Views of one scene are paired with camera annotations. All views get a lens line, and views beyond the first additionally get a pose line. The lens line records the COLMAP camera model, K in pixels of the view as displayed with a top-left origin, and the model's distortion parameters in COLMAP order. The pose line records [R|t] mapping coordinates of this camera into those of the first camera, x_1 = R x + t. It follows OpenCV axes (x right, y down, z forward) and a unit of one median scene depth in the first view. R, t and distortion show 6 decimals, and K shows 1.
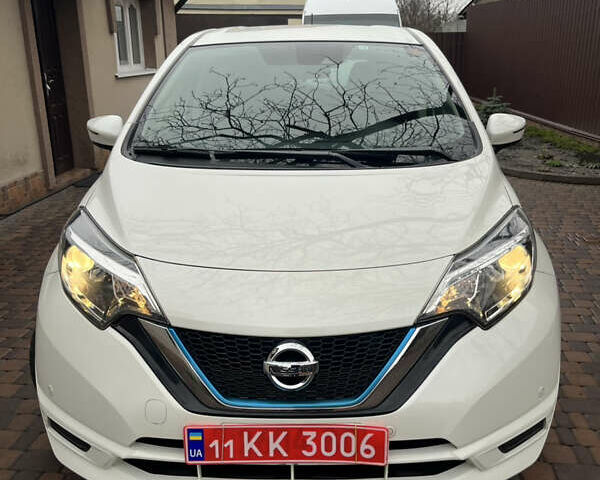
lens RADIAL K [[561.4, 0, 300.0], [0, 561.4, 240.0], [0, 0, 1]] dist [-0.007748, -0.012719]
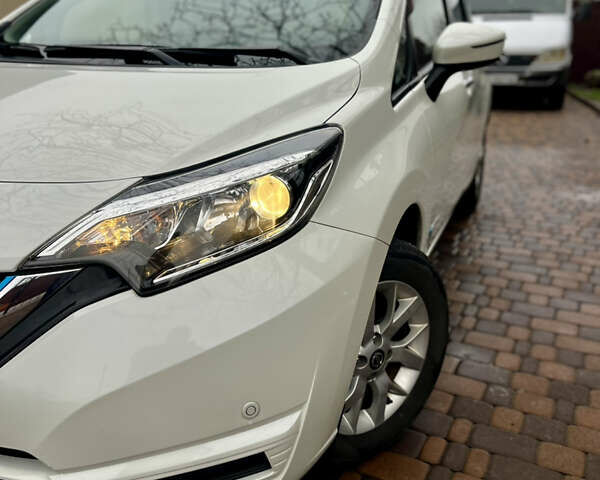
lens RADIAL K [[561.4, 0, 300.0], [0, 561.4, 240.0], [0, 0, 1]] dist [-0.007748, -0.012719]
pose [[0.962987, 0.117643, -0.242521, 0.574204], [-0.102449, 0.991953, 0.074383, 0.028813], [0.249320, -0.046784, 0.967290, 0.391587]]
